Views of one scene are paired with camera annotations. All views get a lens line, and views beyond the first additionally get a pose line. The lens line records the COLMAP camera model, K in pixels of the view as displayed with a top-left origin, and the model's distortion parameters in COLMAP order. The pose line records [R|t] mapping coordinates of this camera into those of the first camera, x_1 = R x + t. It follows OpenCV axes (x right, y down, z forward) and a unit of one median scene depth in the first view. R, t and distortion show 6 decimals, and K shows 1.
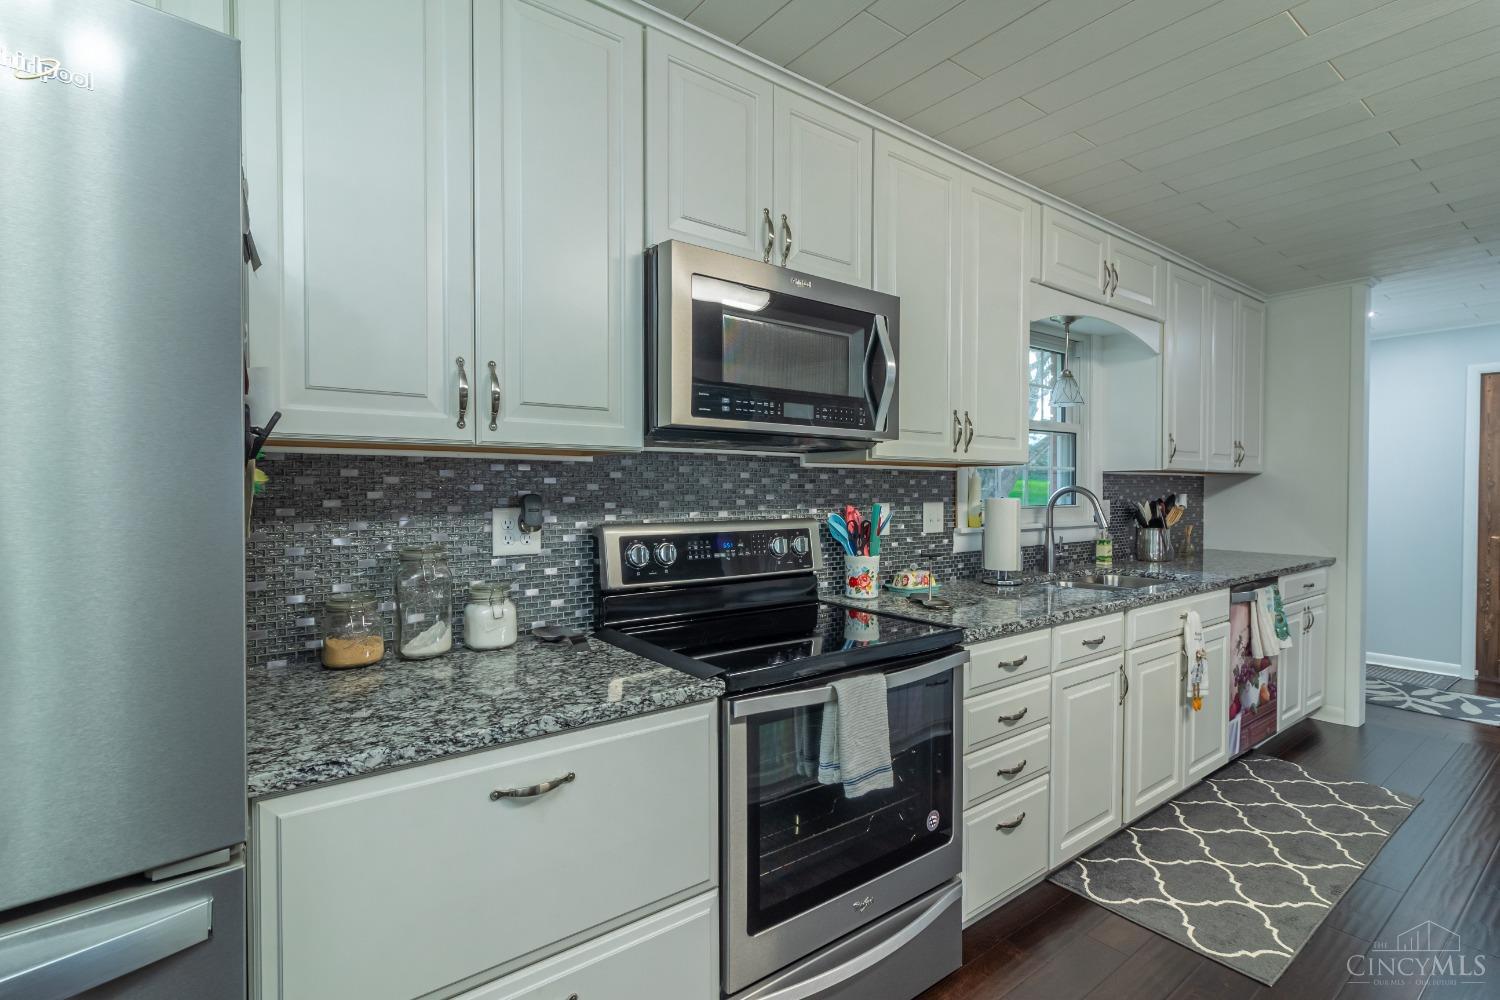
lens RADIAL K [[701.7, 0, 750.0], [0, 701.7, 500.0], [0, 0, 1]] dist [0.002189, 0.000196]
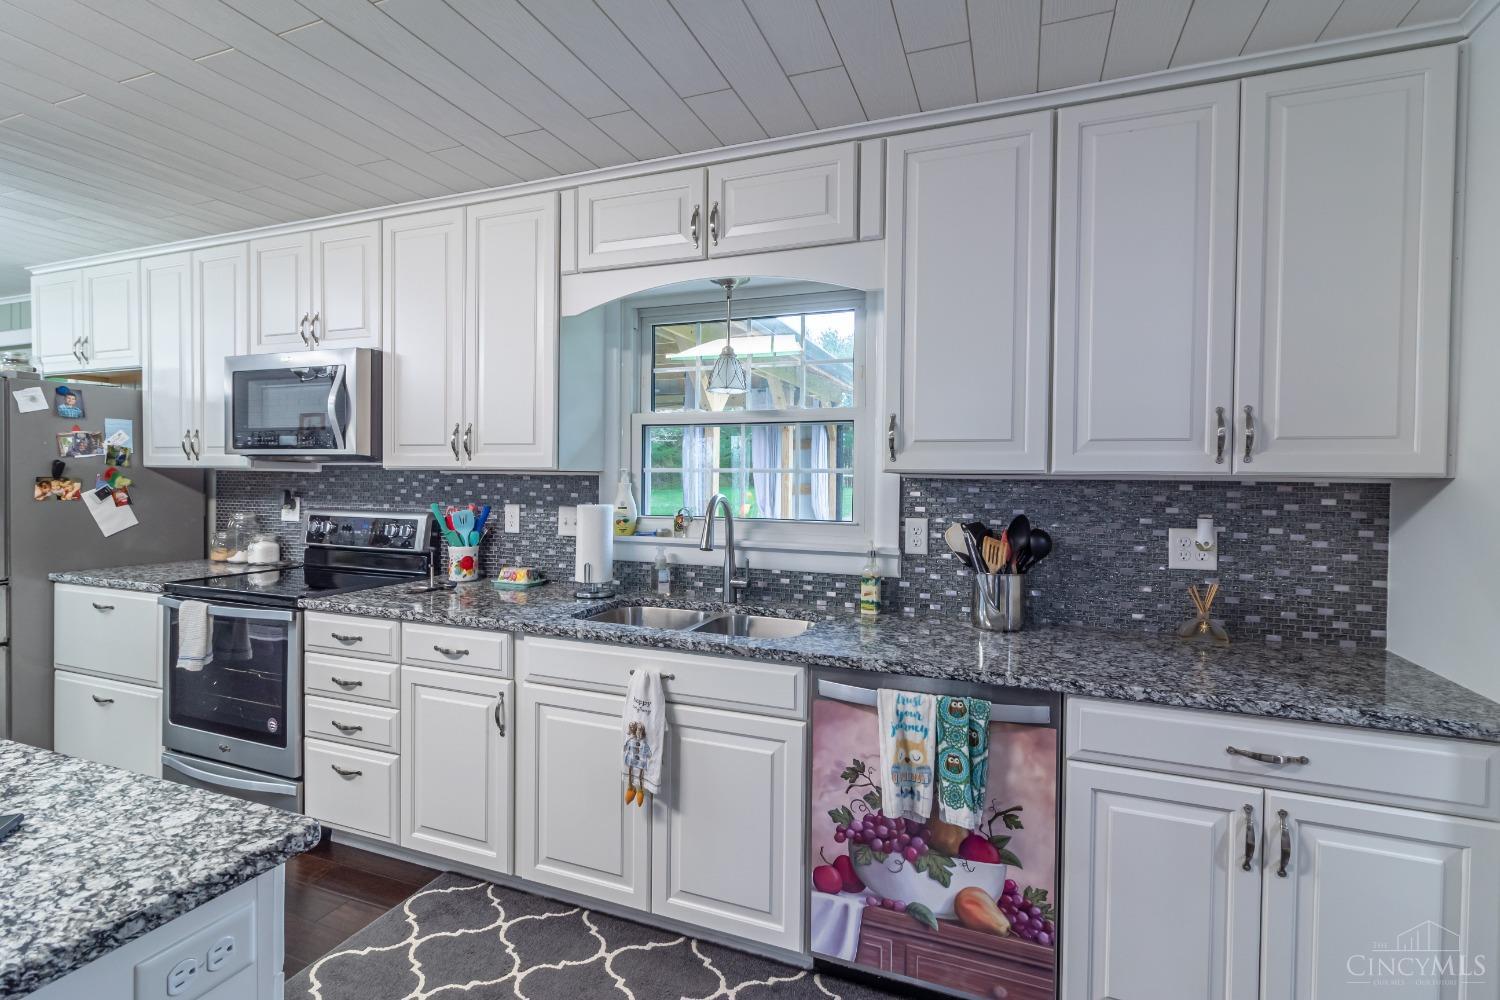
lens RADIAL K [[687.9, 0, 753.7], [0, 687.9, 478.7], [0, 0, 1]] dist [0.002449, 0.000537]
pose [[0.531448, 0.008269, -0.847051, 1.443880], [-0.024141, 0.999694, -0.005388, -0.043593], [0.846747, 0.023312, 0.531485, 0.790148]]
